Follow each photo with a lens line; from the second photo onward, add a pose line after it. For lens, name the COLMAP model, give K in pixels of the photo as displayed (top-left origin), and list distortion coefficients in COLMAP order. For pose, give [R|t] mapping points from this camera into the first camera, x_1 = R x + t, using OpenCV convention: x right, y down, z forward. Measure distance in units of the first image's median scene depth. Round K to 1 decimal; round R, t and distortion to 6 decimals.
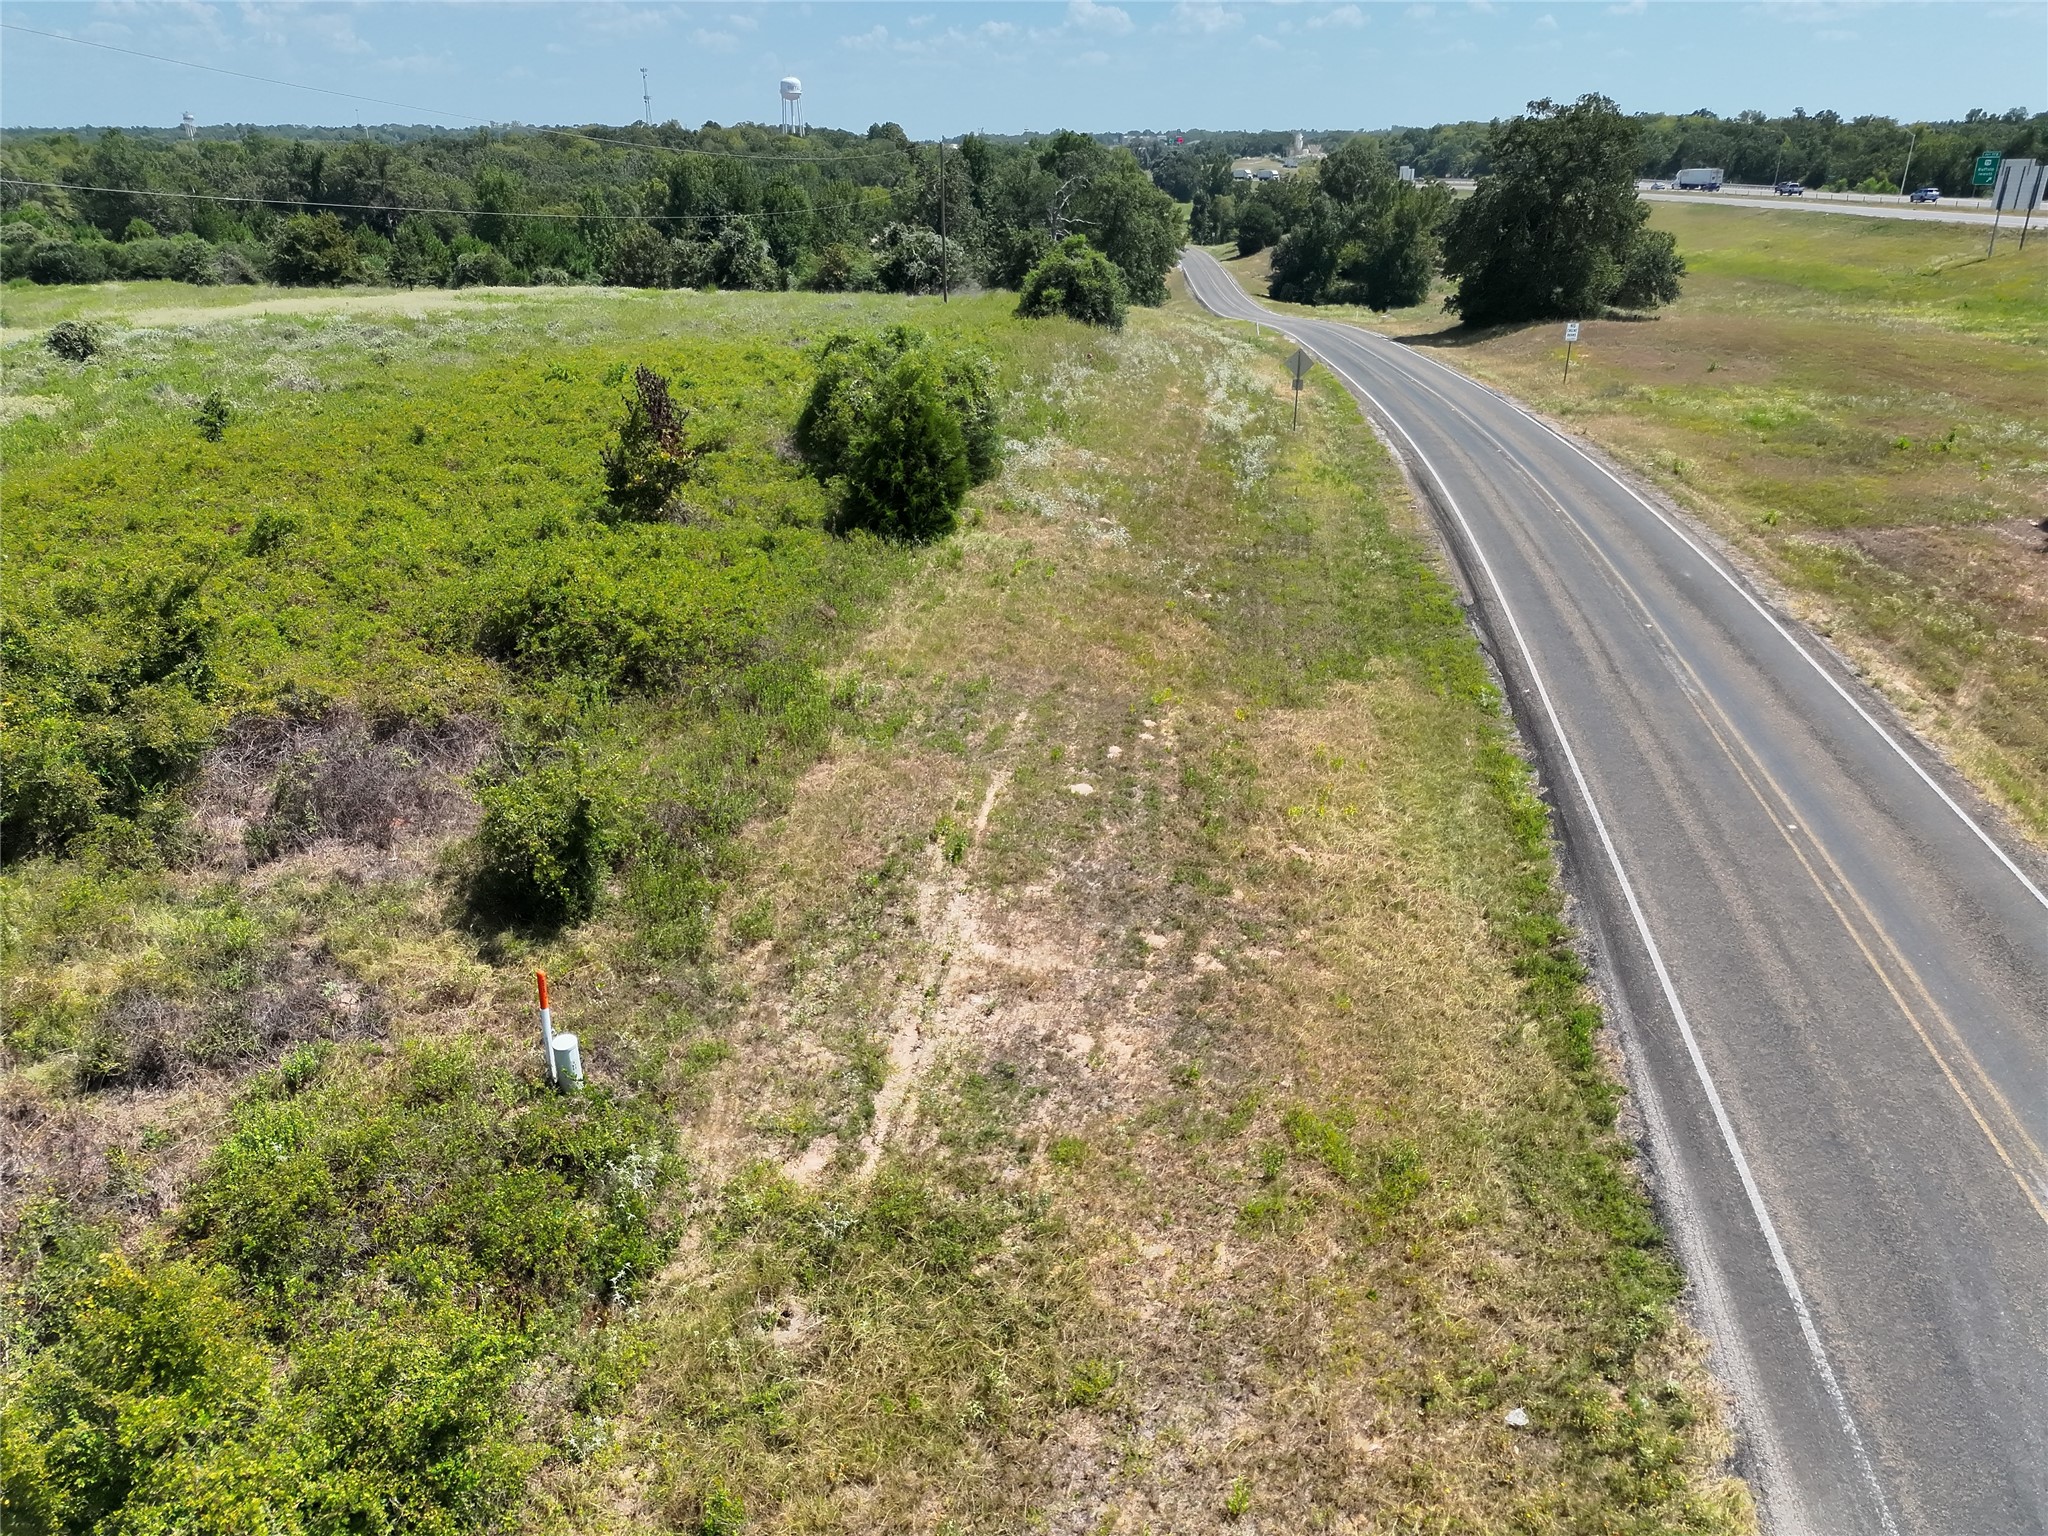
lens RADIAL K [[1444.9, 0, 1022.1], [0, 1444.9, 766.0], [0, 0, 1]] dist [0.062496, -0.052103]
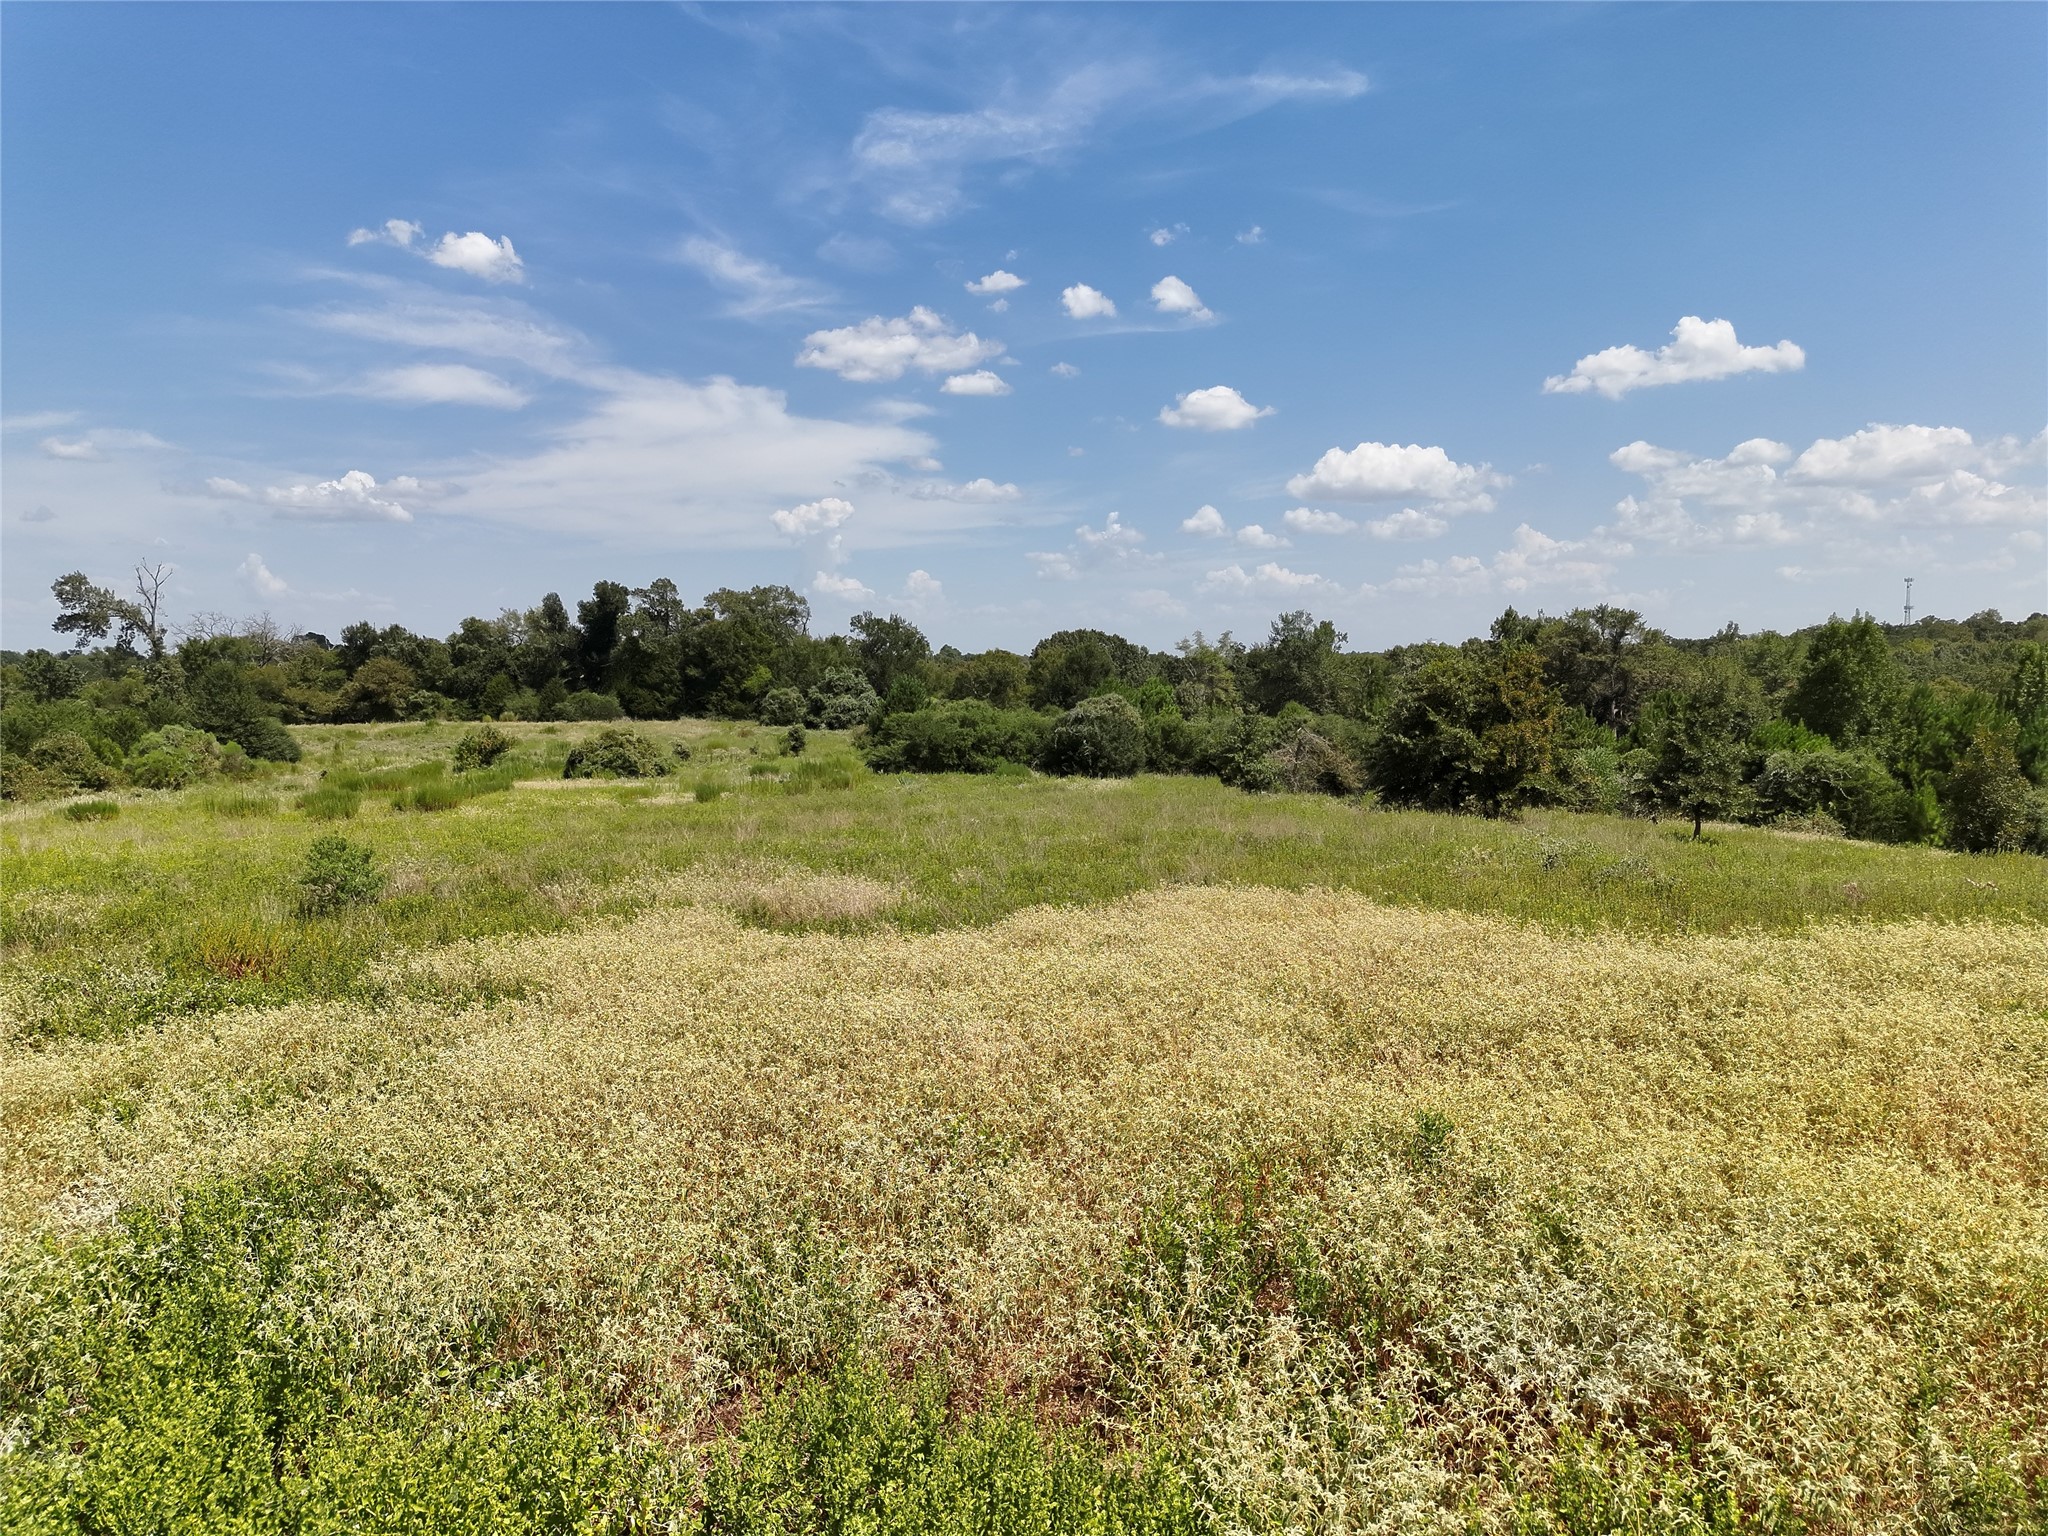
lens RADIAL K [[1444.9, 0, 1019.4], [0, 1444.9, 773.1], [0, 0, 1]] dist [0.062496, -0.052103]
pose [[0.726520, 0.048245, -0.685450, -0.248795], [-0.266988, 0.938975, -0.216896, -0.183729], [0.633156, 0.340586, 0.695065, 0.543555]]
